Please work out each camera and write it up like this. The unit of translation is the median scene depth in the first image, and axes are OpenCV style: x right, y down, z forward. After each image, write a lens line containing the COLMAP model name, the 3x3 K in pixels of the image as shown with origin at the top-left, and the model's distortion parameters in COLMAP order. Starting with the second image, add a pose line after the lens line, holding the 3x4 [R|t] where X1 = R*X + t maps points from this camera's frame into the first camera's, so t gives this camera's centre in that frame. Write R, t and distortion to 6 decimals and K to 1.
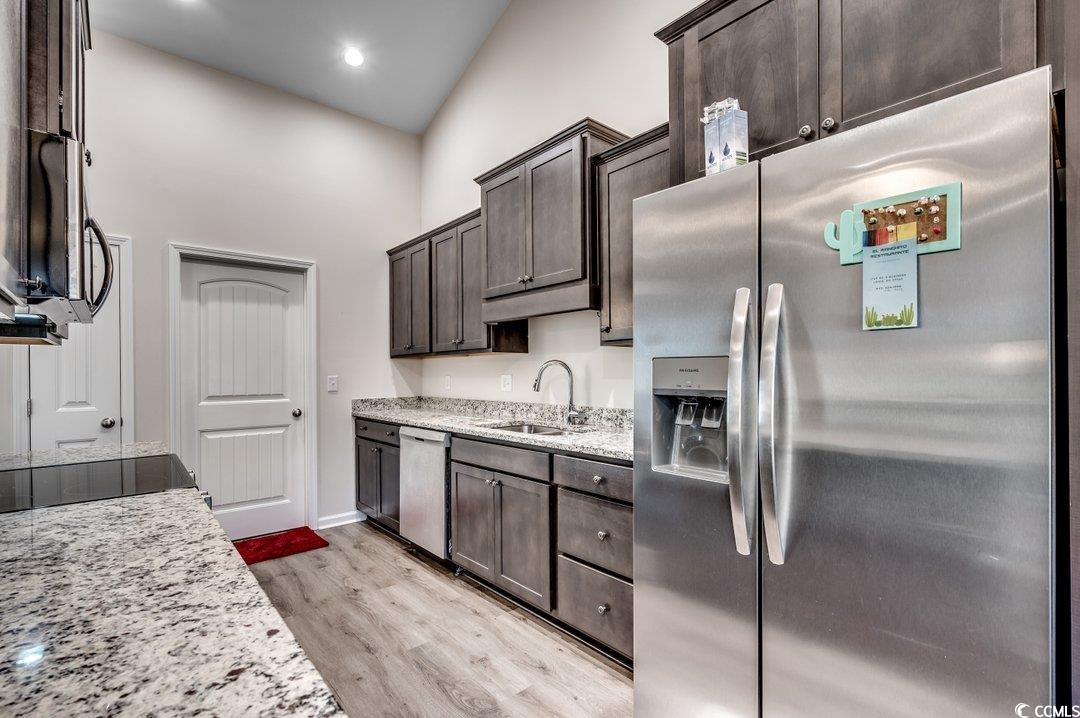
lens RADIAL K [[487.5, 0, 536.5], [0, 487.5, 372.1], [0, 0, 1]] dist [-0.002404, -0.000278]
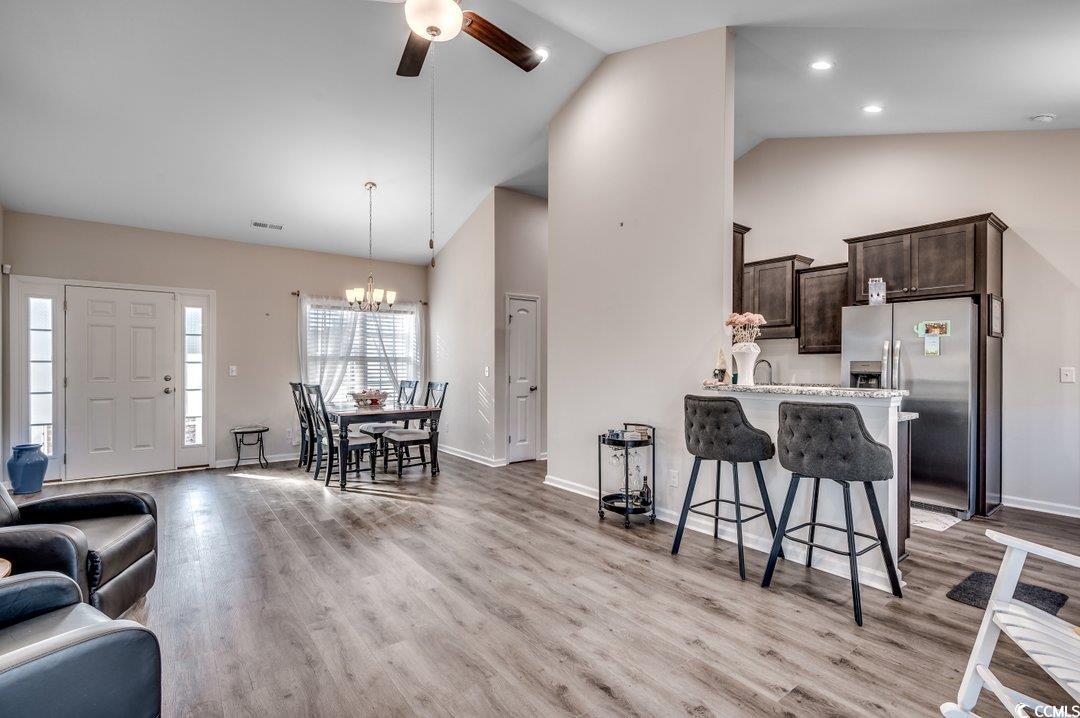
lens RADIAL K [[487.5, 0, 536.5], [0, 487.5, 372.1], [0, 0, 1]] dist [-0.002404, -0.000278]
pose [[0.998232, 0.010746, -0.058453, -0.764855], [-0.009960, 0.999856, 0.013722, 0.008343], [0.058592, -0.013116, 0.998196, -1.067463]]
